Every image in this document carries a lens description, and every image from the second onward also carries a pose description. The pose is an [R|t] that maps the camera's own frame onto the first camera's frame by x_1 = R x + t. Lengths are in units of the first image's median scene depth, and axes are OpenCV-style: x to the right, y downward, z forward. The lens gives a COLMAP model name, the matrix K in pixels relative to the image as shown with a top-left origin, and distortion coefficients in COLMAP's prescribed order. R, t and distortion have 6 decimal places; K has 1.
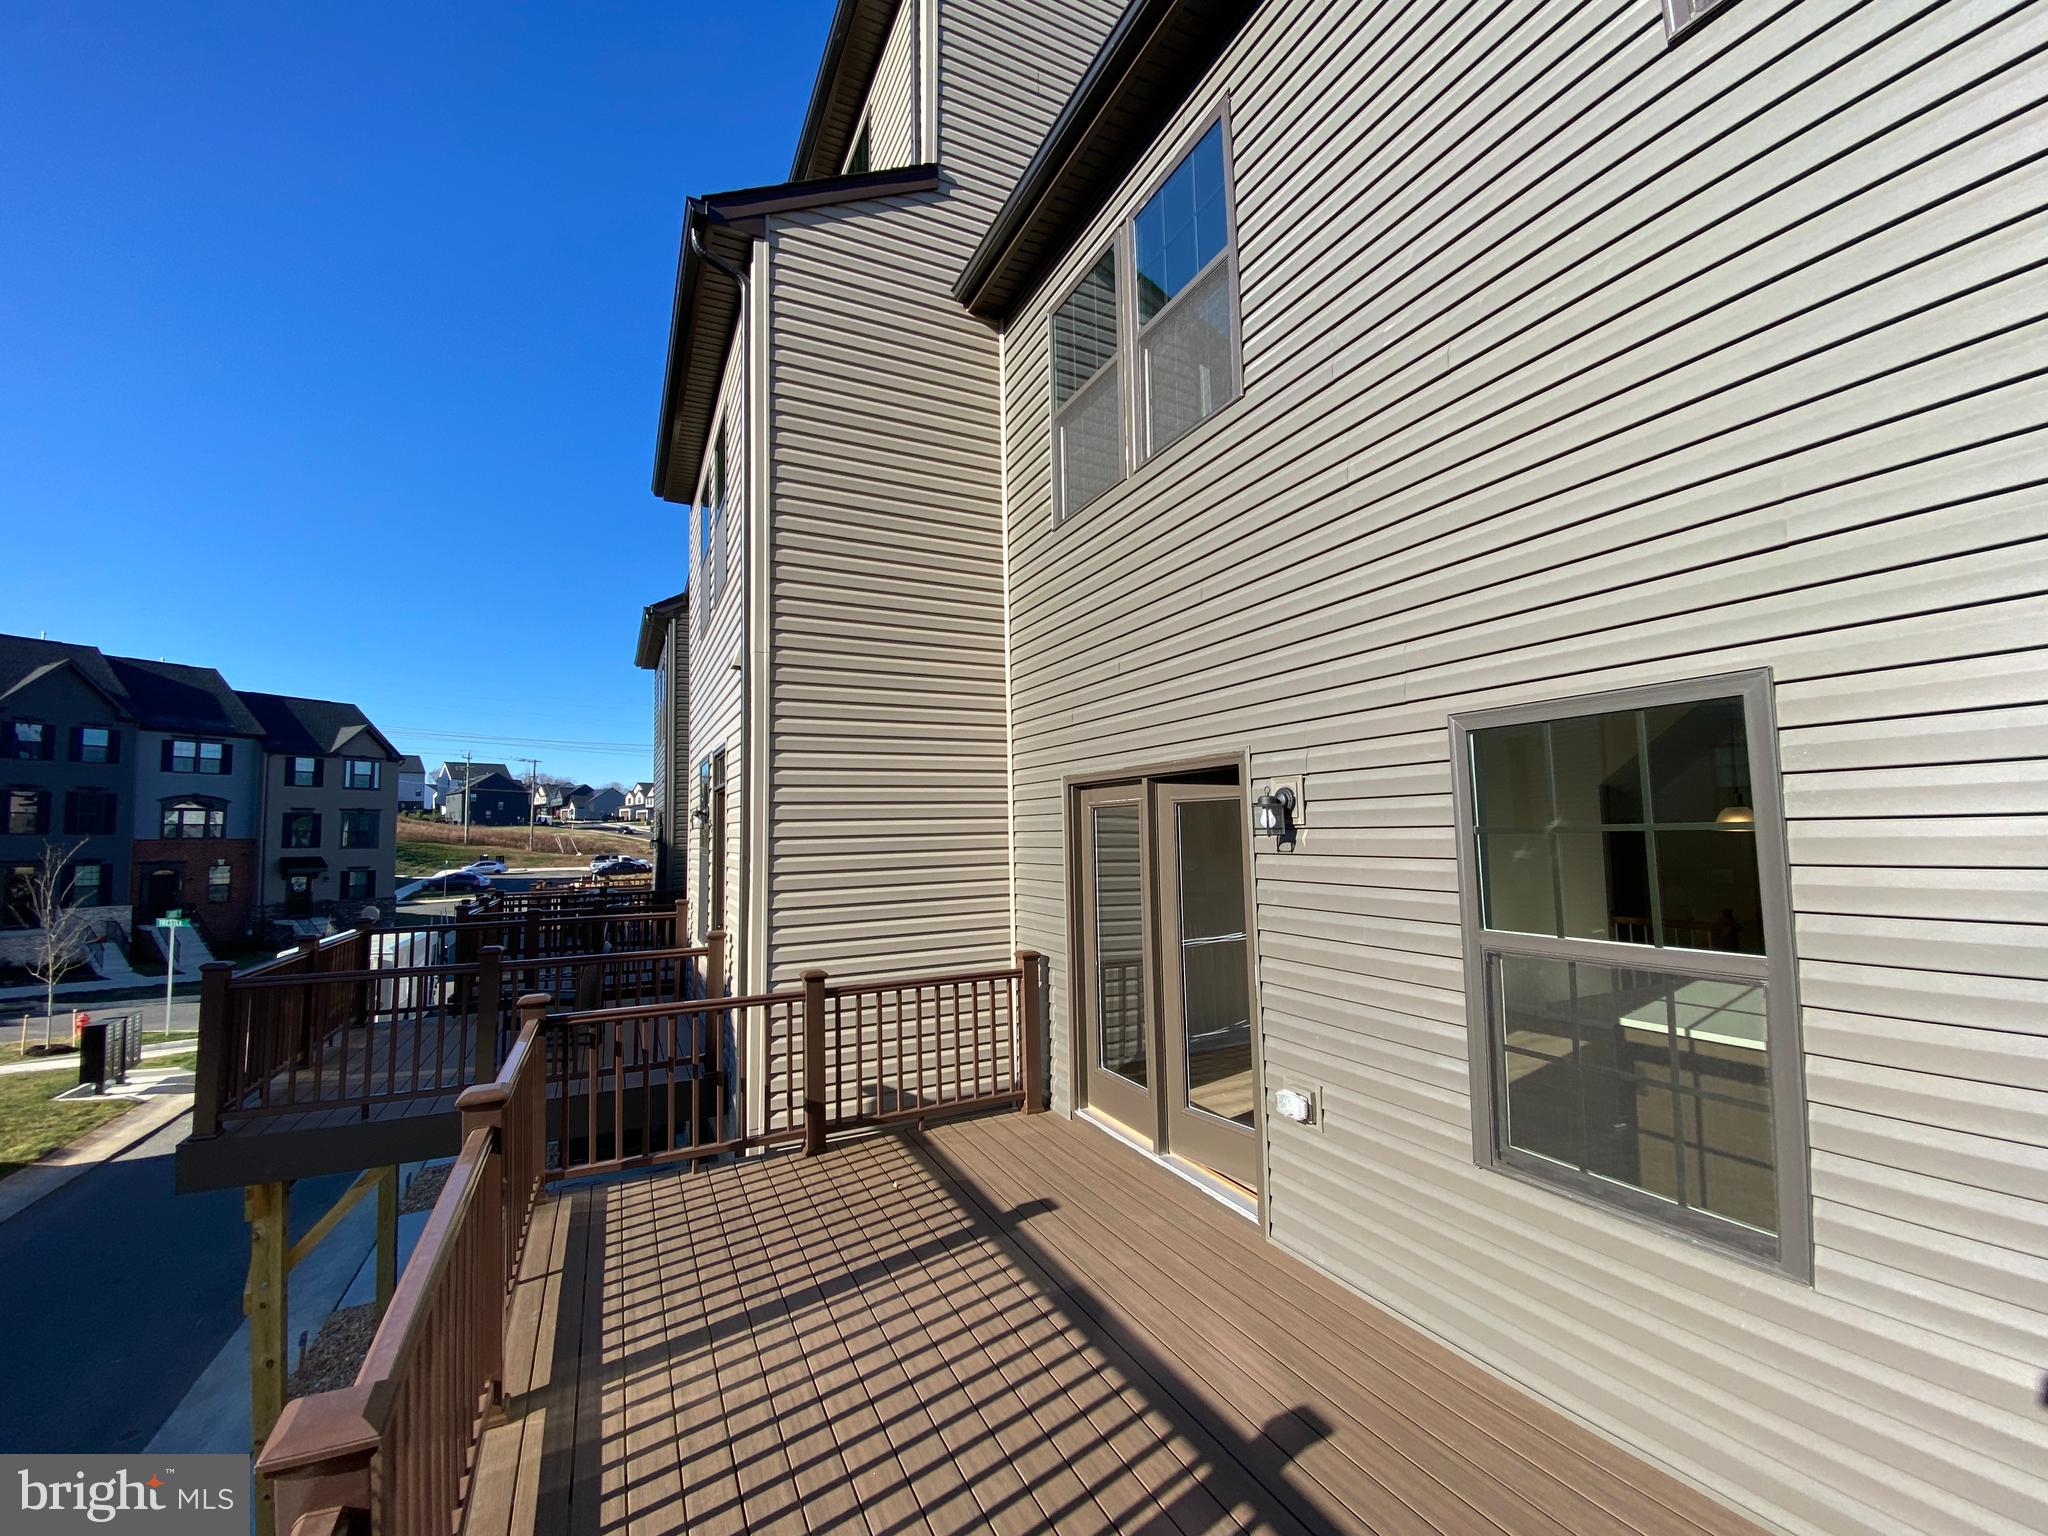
lens RADIAL K [[822.0, 0, 1026.9], [0, 822.0, 765.1], [0, 0, 1]] dist [0.002198, -0.016847]
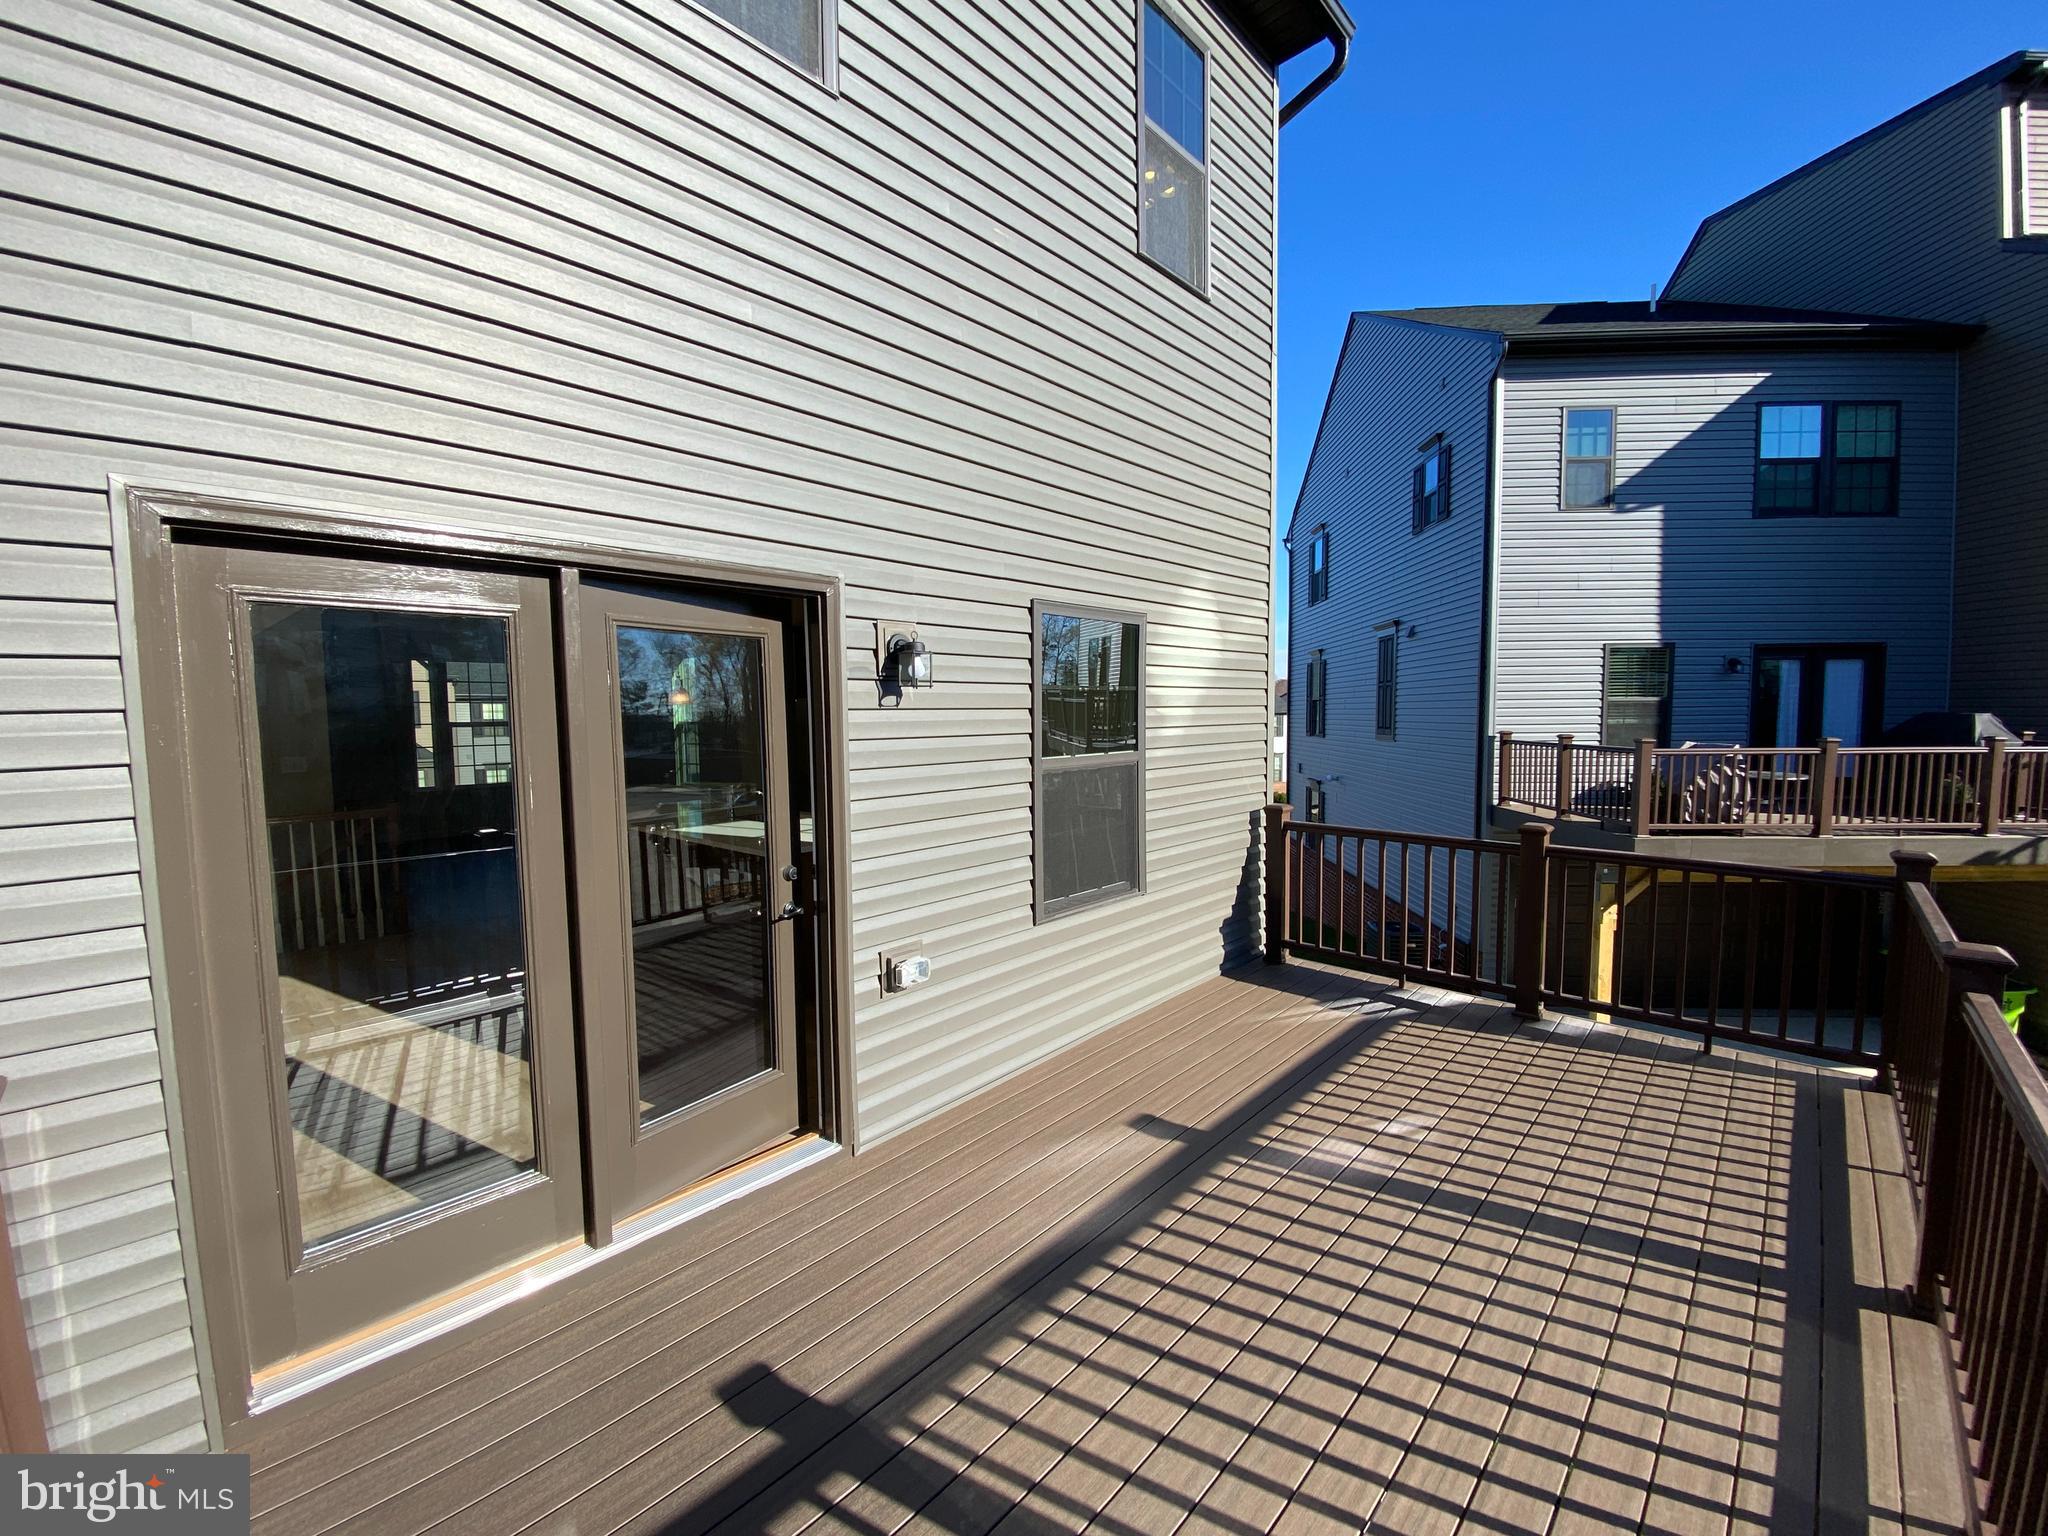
lens RADIAL K [[825.7, 0, 1027.0], [0, 825.7, 731.7], [0, 0, 1]] dist [0.001259, -0.000508]
pose [[-0.347382, -0.040466, 0.936850, -0.833690], [-0.085689, 0.996258, 0.011259, 0.158501], [-0.933800, -0.076367, -0.349550, 1.689210]]
